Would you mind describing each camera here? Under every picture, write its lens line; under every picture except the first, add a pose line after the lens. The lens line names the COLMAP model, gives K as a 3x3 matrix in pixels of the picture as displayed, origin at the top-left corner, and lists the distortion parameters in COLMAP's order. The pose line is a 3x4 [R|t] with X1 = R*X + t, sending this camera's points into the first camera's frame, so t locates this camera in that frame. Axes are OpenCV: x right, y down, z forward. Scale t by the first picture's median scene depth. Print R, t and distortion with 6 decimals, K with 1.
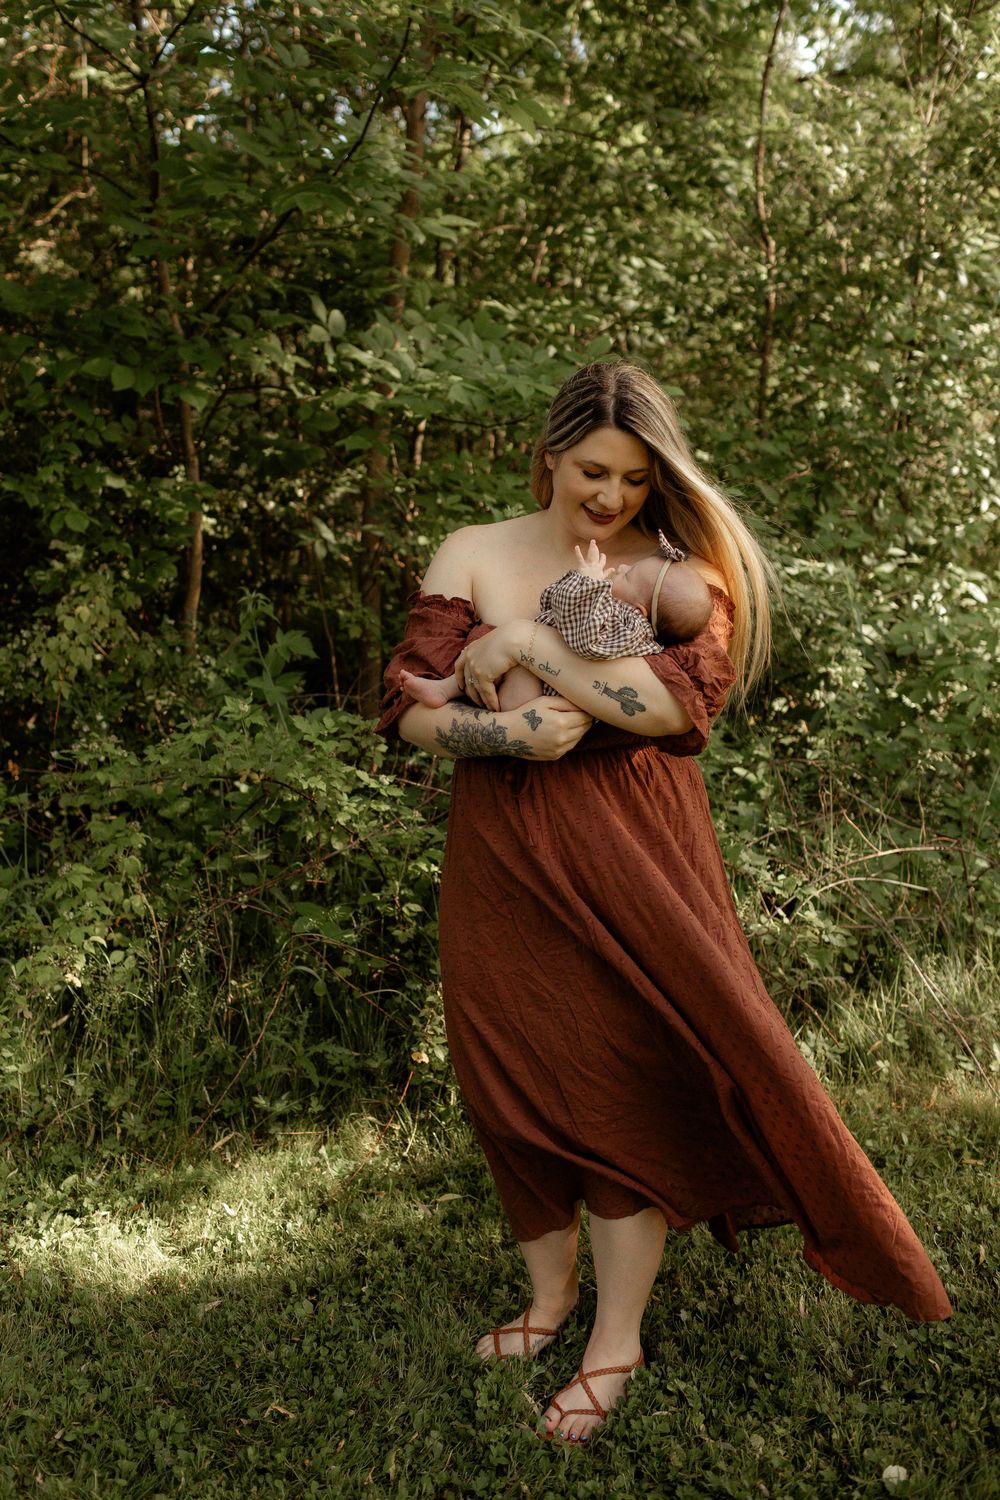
lens RADIAL K [[1563.9, 0, 494.0], [0, 1563.9, 770.8], [0, 0, 1]] dist [0.003095, -0.003978]
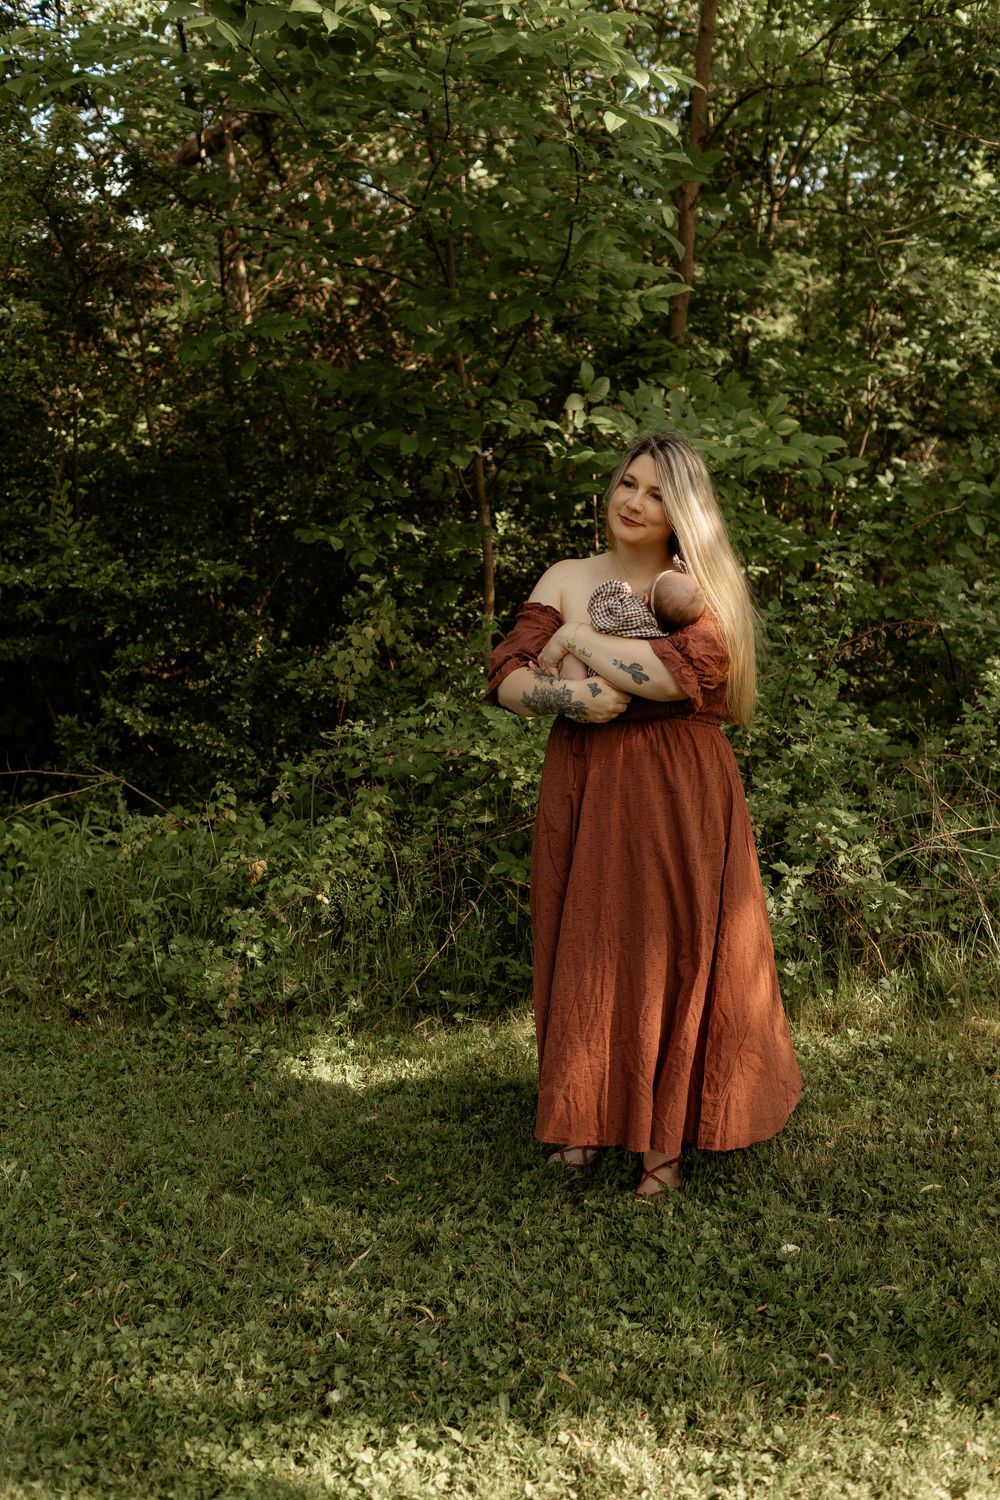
lens RADIAL K [[1563.9, 0, 494.0], [0, 1563.9, 770.8], [0, 0, 1]] dist [0.003095, -0.003978]
pose [[0.952982, 0.026429, -0.301871, 0.353785], [-0.037477, 0.998821, -0.030863, 0.081281], [0.300700, 0.040725, 0.952849, -0.311578]]
